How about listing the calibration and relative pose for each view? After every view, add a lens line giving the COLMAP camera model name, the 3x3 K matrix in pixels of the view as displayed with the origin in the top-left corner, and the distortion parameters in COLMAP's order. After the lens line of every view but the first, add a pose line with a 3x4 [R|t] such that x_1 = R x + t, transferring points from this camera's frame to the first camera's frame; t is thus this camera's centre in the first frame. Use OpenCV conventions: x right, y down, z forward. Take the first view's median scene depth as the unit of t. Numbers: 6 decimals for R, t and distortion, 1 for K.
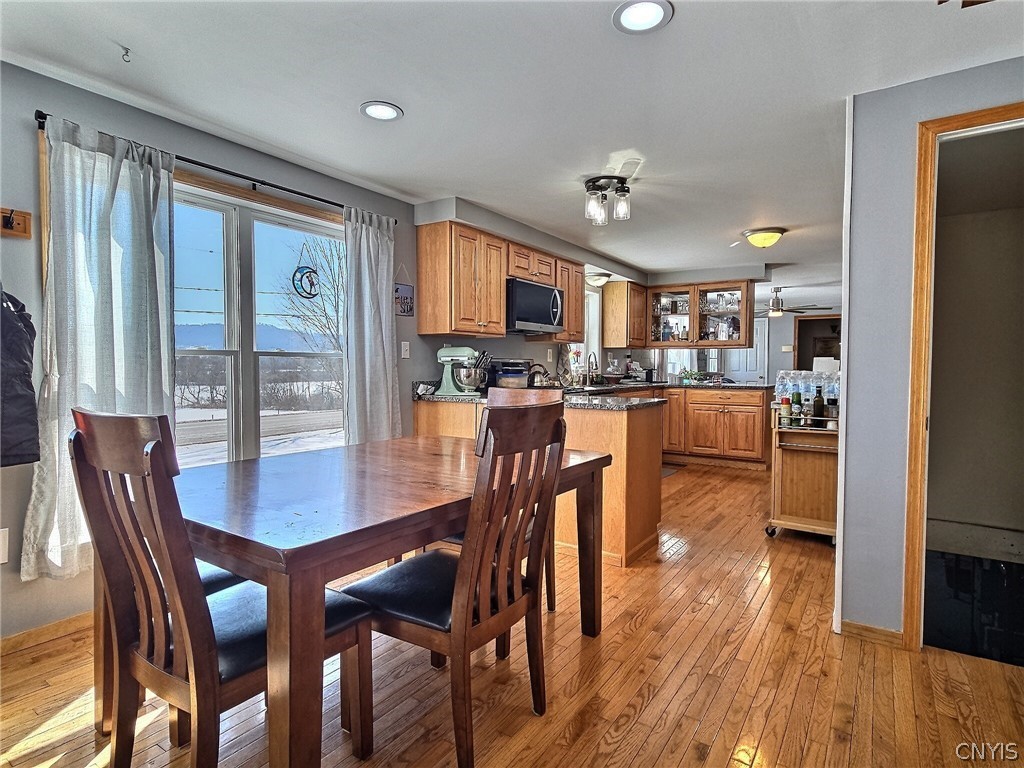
lens RADIAL K [[542.7, 0, 515.5], [0, 542.7, 383.6], [0, 0, 1]] dist [0.008014, -0.003953]
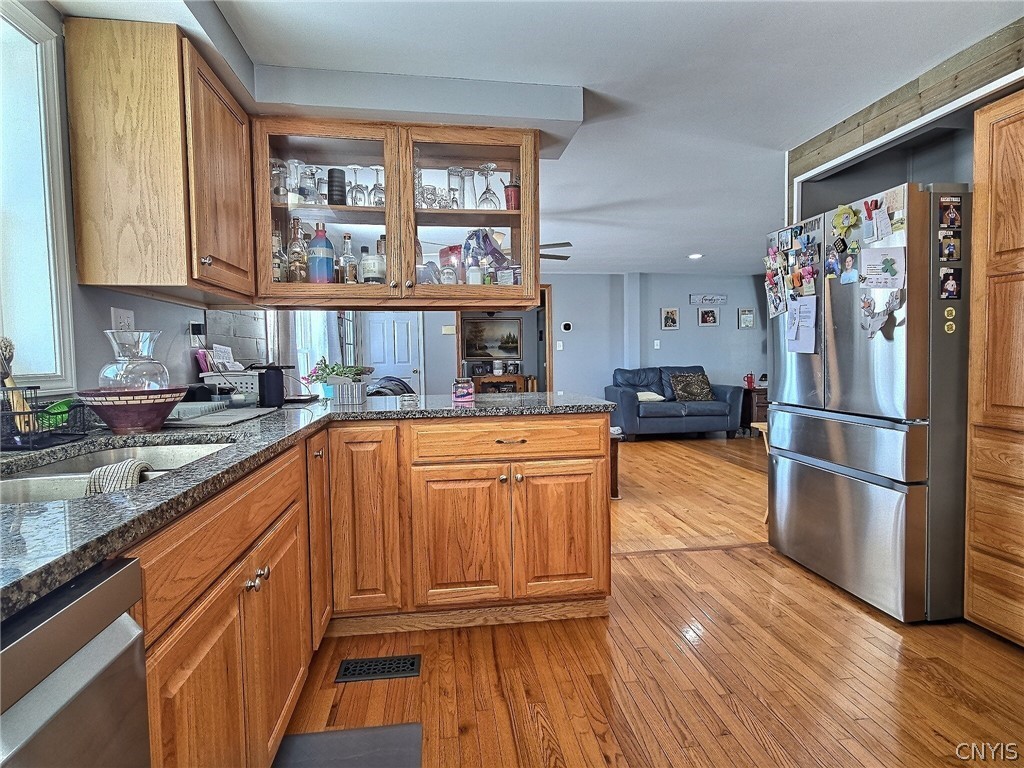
lens RADIAL K [[542.7, 0, 515.5], [0, 542.7, 383.6], [0, 0, 1]] dist [0.008014, -0.003953]
pose [[0.738084, -0.049612, 0.672882, 0.144359], [0.038816, 0.998763, 0.031062, -0.022264], [-0.673591, 0.003192, 0.739097, 0.715264]]
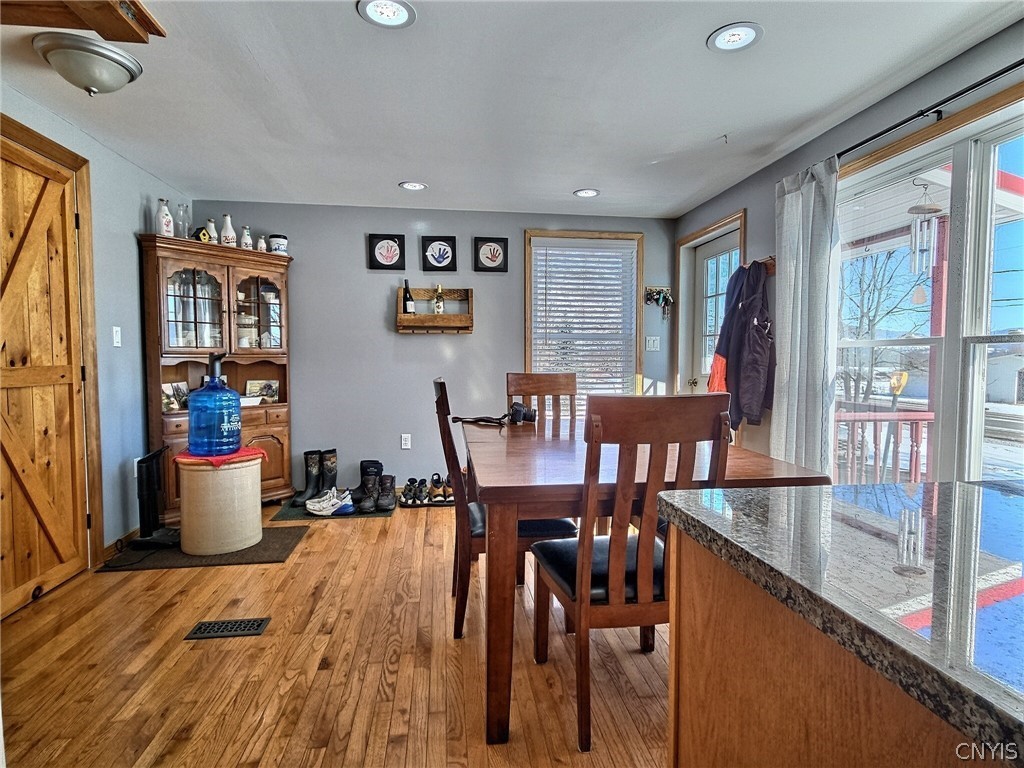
lens RADIAL K [[542.7, 0, 515.5], [0, 542.7, 383.6], [0, 0, 1]] dist [0.008014, -0.003953]
pose [[-0.746584, 0.026795, -0.664751, 0.211955], [-0.028097, 0.997027, 0.071745, -0.015586], [0.664697, 0.072241, -0.743612, 0.556121]]
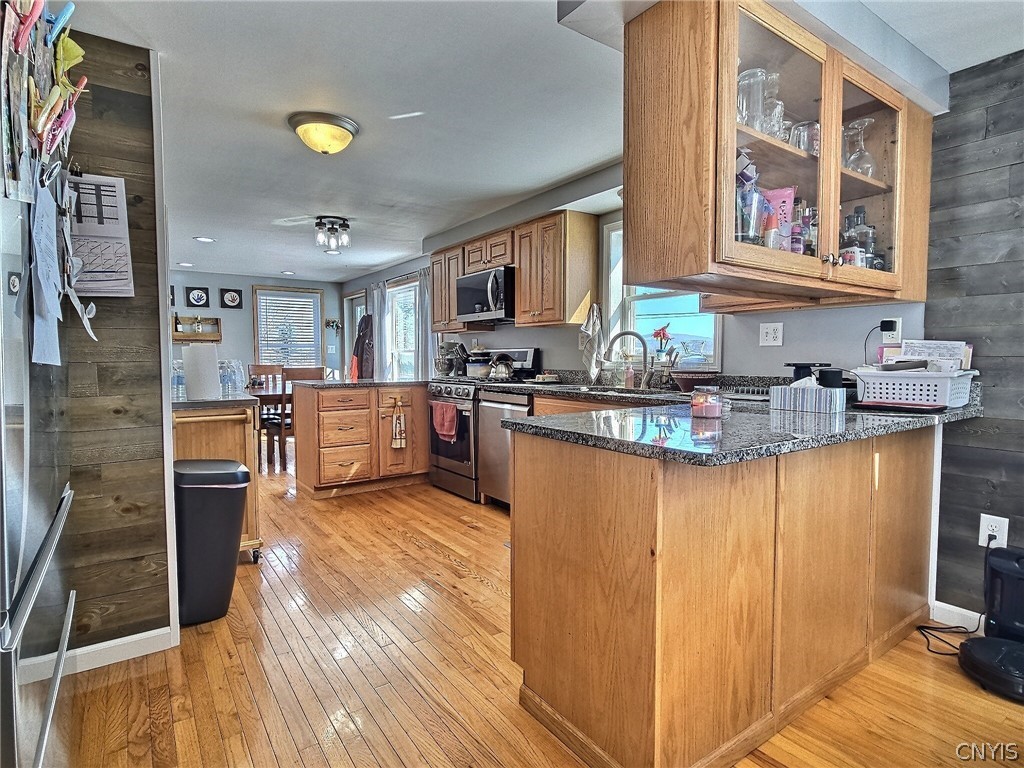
lens RADIAL K [[542.7, 0, 515.5], [0, 542.7, 383.6], [0, 0, 1]] dist [0.008014, -0.003953]
pose [[-0.350481, 0.044072, -0.935532, 0.700372], [-0.031566, 0.997769, 0.058830, -0.031245], [0.936038, 0.050149, -0.348308, 1.041958]]
